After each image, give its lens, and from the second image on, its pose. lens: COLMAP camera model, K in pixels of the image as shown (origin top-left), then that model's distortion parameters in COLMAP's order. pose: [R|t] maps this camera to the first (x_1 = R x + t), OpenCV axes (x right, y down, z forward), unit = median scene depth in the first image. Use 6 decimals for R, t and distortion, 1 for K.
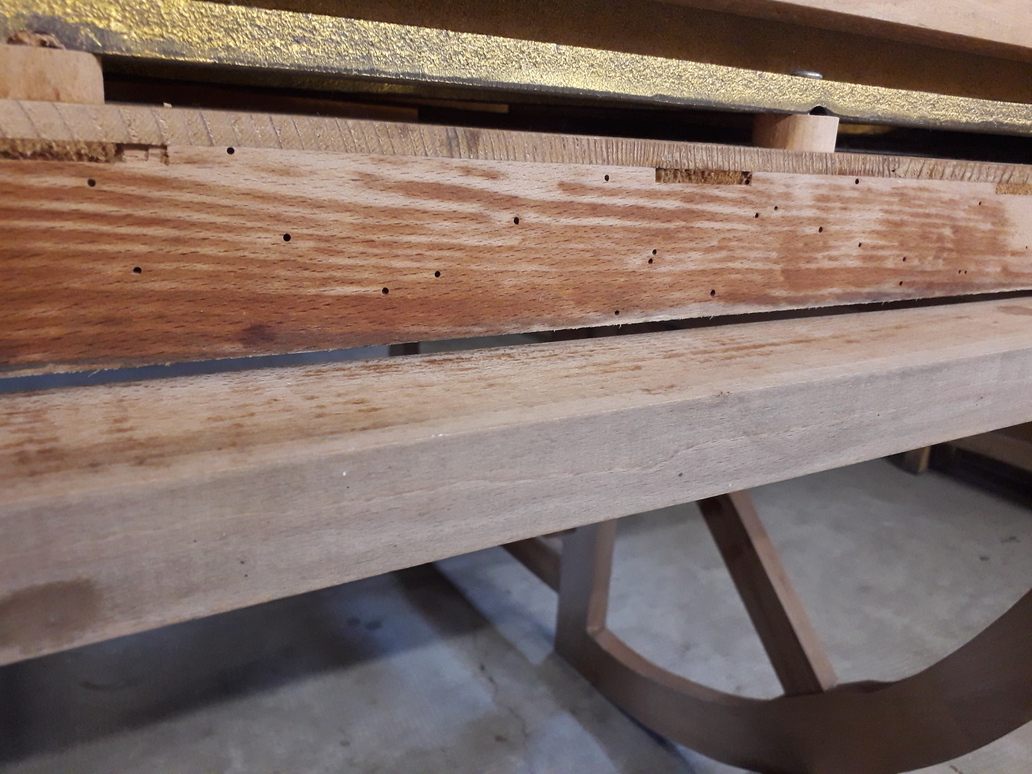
lens RADIAL K [[825.5, 0, 516.0], [0, 825.5, 387.0], [0, 0, 1]] dist [-0.005967, -0.039496]
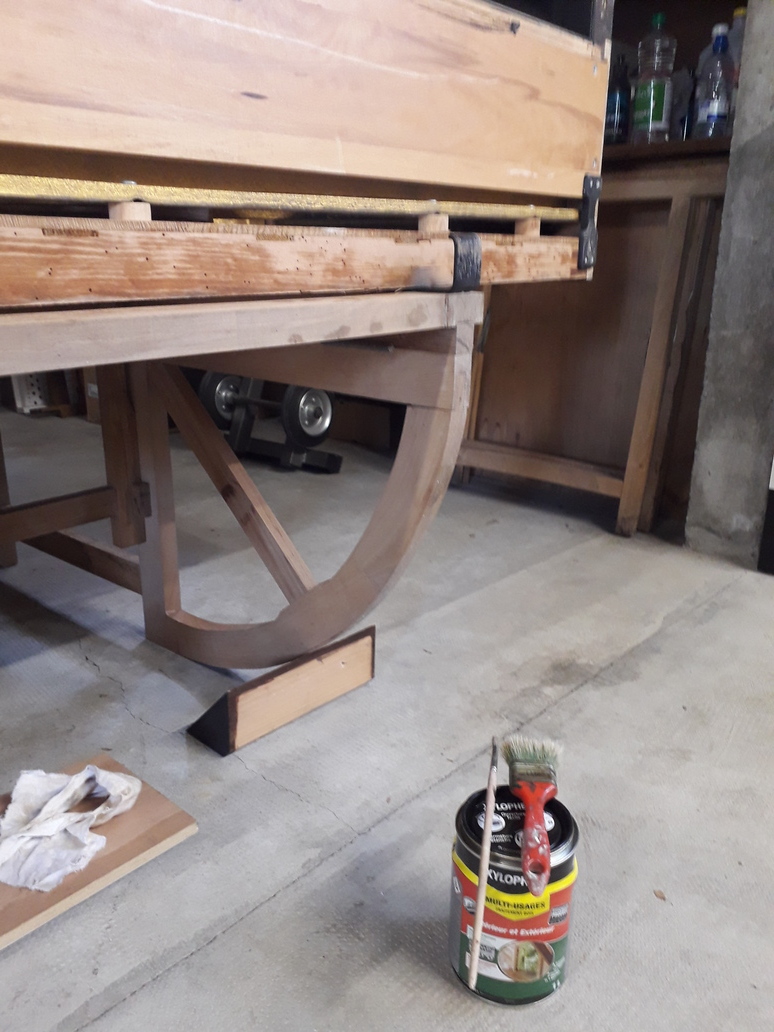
lens RADIAL K [[802.0, 0, 385.4], [0, 802.0, 535.3], [0, 0, 1]] dist [0.012590, -0.049296]
pose [[0.948312, -0.143002, 0.283291, 0.263384], [0.125677, 0.988959, 0.078514, 0.406993], [-0.291391, -0.038852, 0.955815, -1.114588]]
